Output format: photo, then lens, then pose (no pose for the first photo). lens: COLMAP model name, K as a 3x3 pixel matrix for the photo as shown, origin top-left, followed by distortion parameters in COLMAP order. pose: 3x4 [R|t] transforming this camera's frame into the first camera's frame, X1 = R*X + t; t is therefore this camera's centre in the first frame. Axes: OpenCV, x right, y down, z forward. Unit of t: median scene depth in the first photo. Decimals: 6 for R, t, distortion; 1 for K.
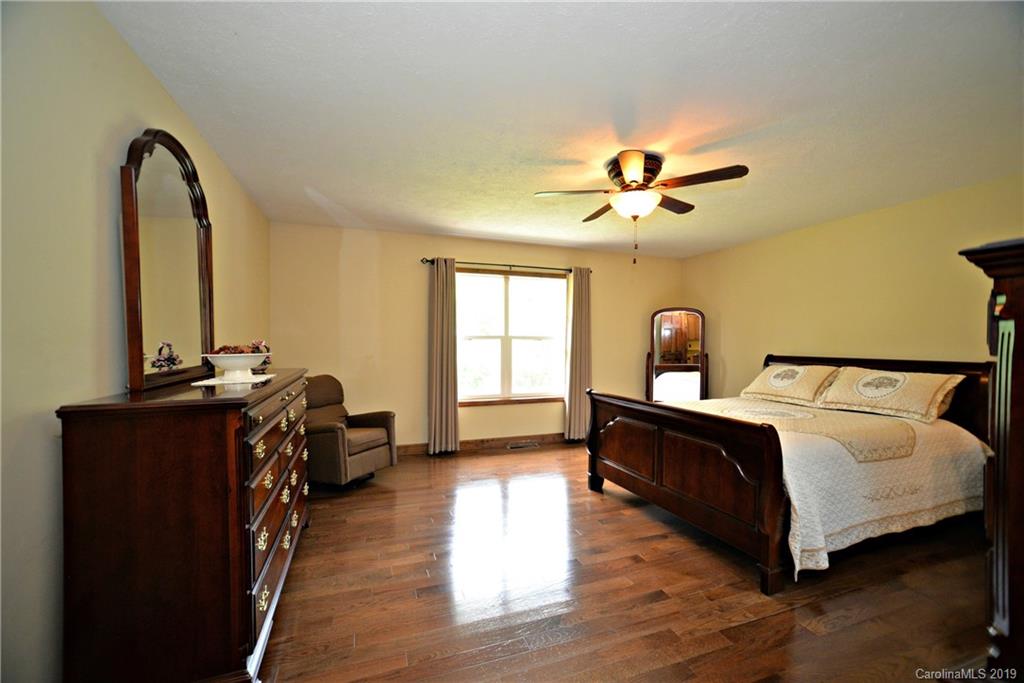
lens RADIAL K [[412.9, 0, 512.0], [0, 412.9, 341.5], [0, 0, 1]] dist [0.001431, 0.000130]
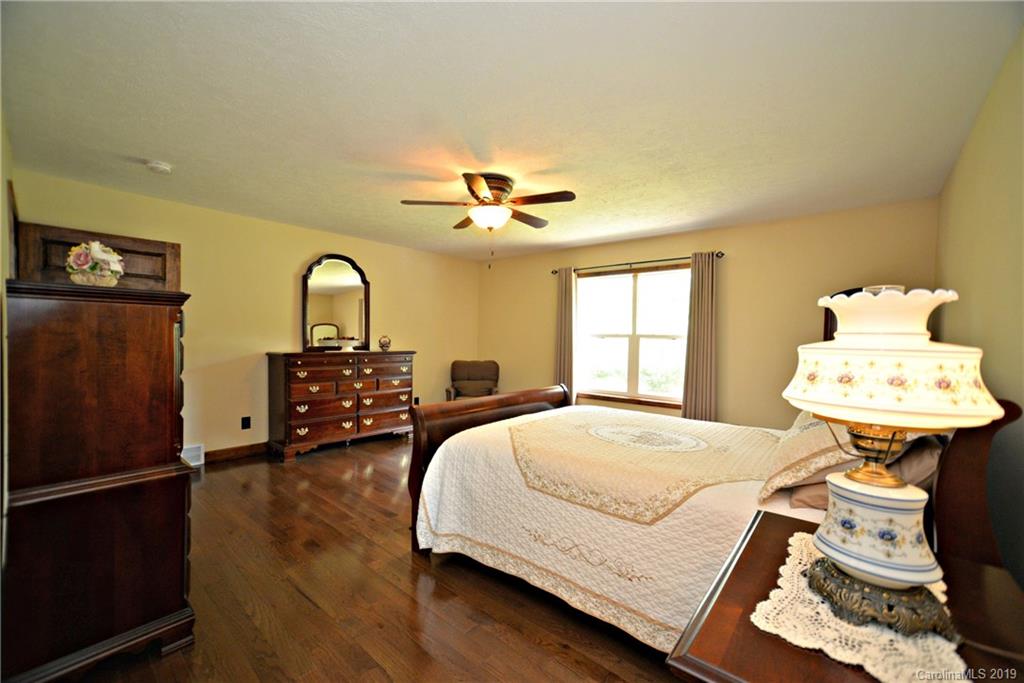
lens RADIAL K [[410.8, 0, 512.0], [0, 410.8, 341.5], [0, 0, 1]] dist [-0.021013, 0.000211]
pose [[0.495467, 0.015066, -0.868496, 0.751819], [-0.018041, 0.999812, 0.007052, 0.001687], [0.868439, 0.012175, 0.495646, 0.282967]]
